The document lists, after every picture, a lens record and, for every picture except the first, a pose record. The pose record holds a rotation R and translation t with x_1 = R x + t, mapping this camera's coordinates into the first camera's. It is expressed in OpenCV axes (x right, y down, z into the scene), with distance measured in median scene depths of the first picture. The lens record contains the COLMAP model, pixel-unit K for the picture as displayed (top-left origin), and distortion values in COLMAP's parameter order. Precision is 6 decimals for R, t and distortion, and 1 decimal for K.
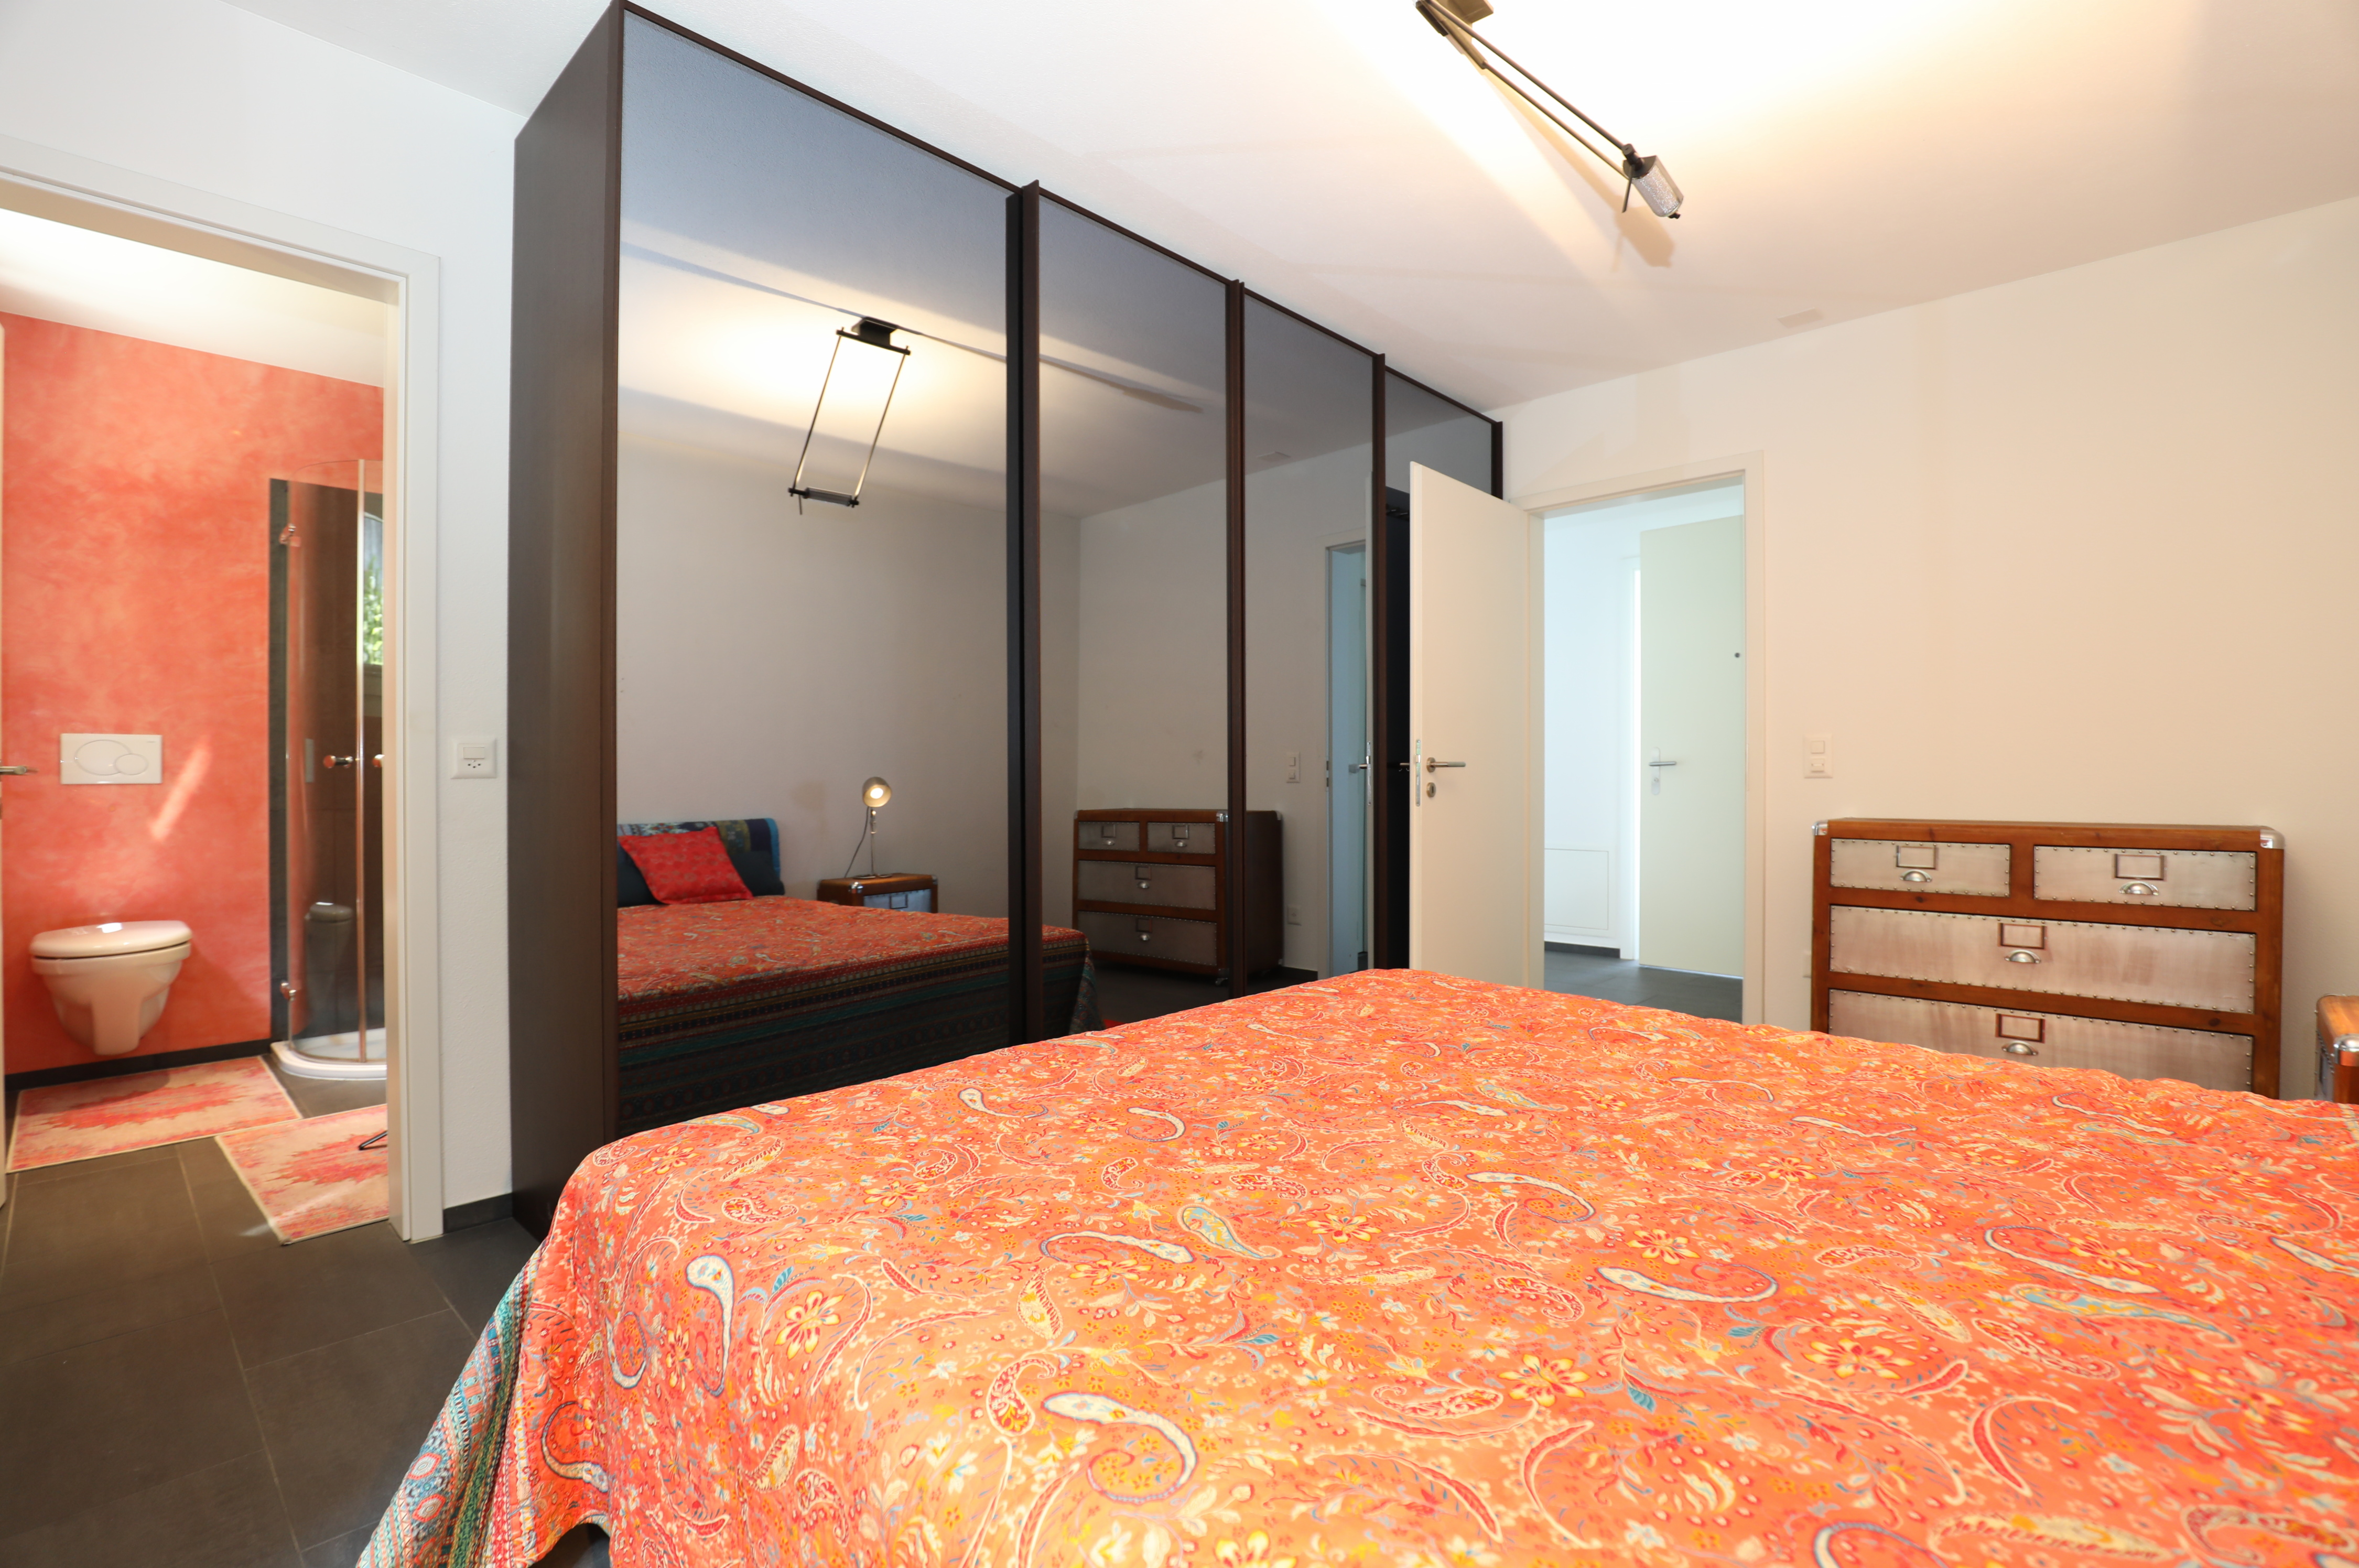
lens RADIAL K [[1075.0, 0, 1179.5], [0, 1075.0, 784.0], [0, 0, 1]] dist [0.001072, 0.000125]
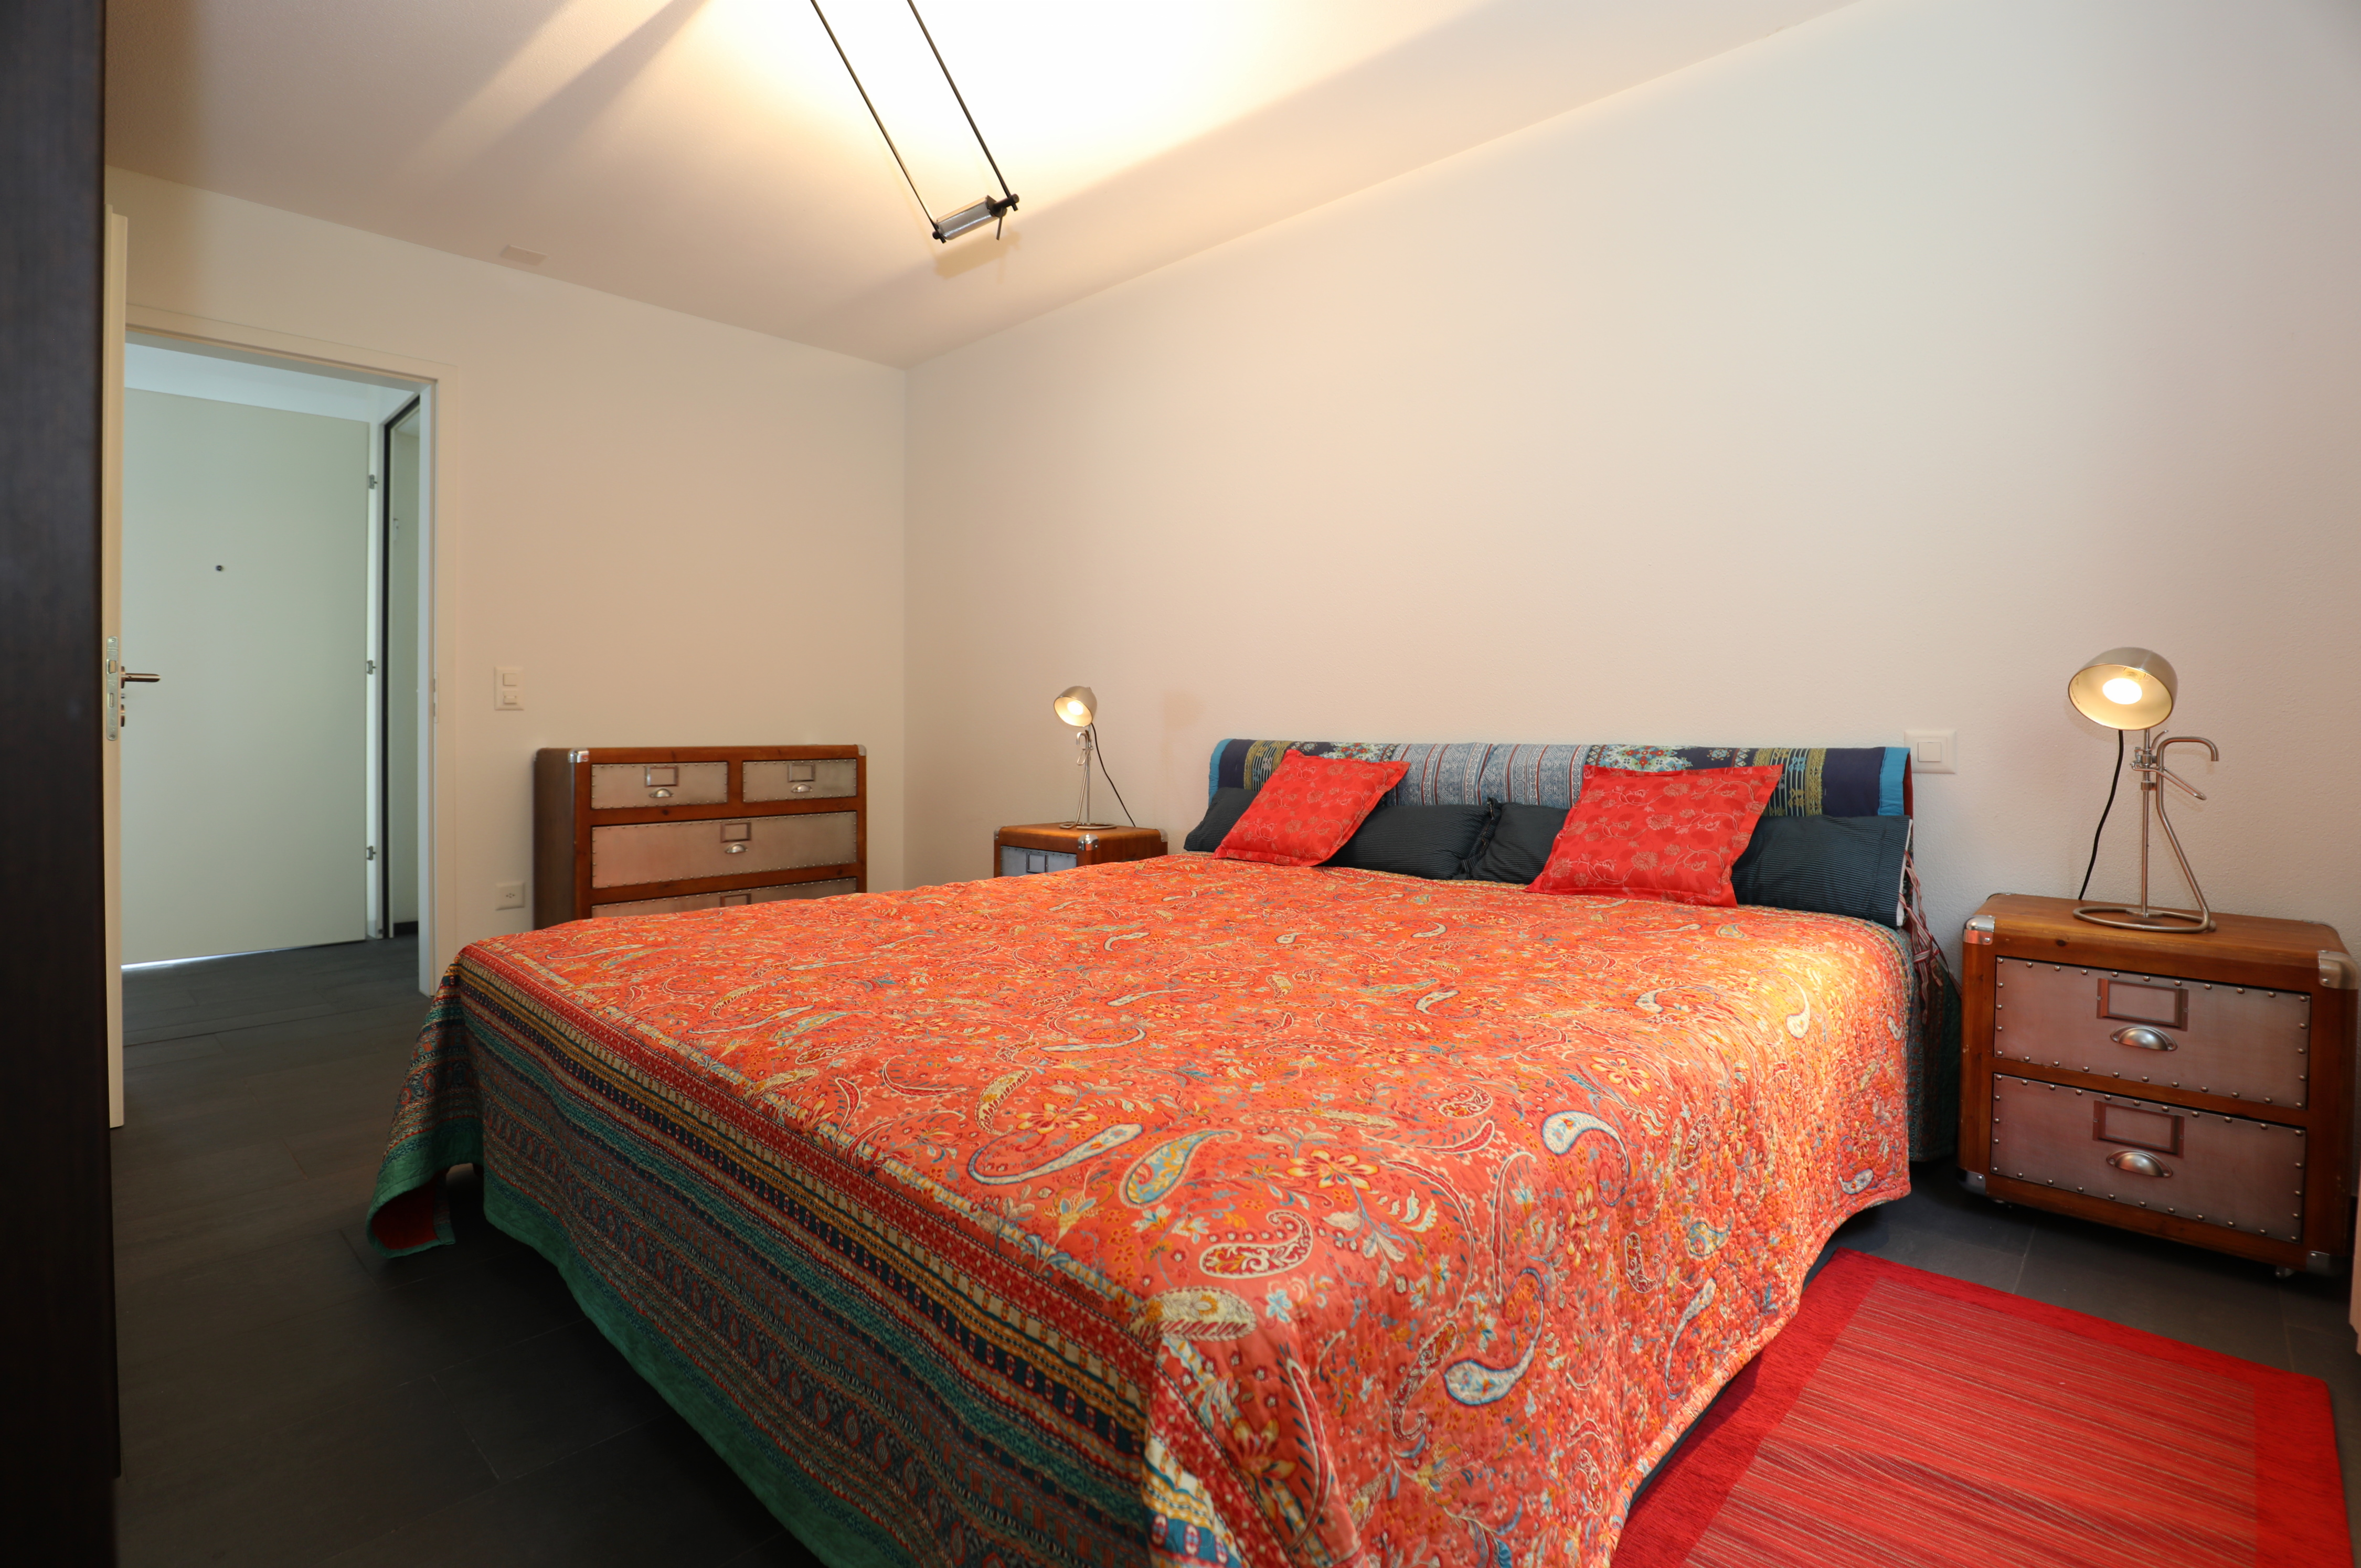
lens RADIAL K [[1042.0, 0, 1174.2], [0, 1042.0, 737.6], [0, 0, 1]] dist [0.002633, 0.000245]
pose [[0.003194, 0.003374, 0.999989, -0.481987], [0.007477, 0.999966, -0.003398, 0.035604], [-0.999967, 0.007488, 0.003169, 0.470196]]
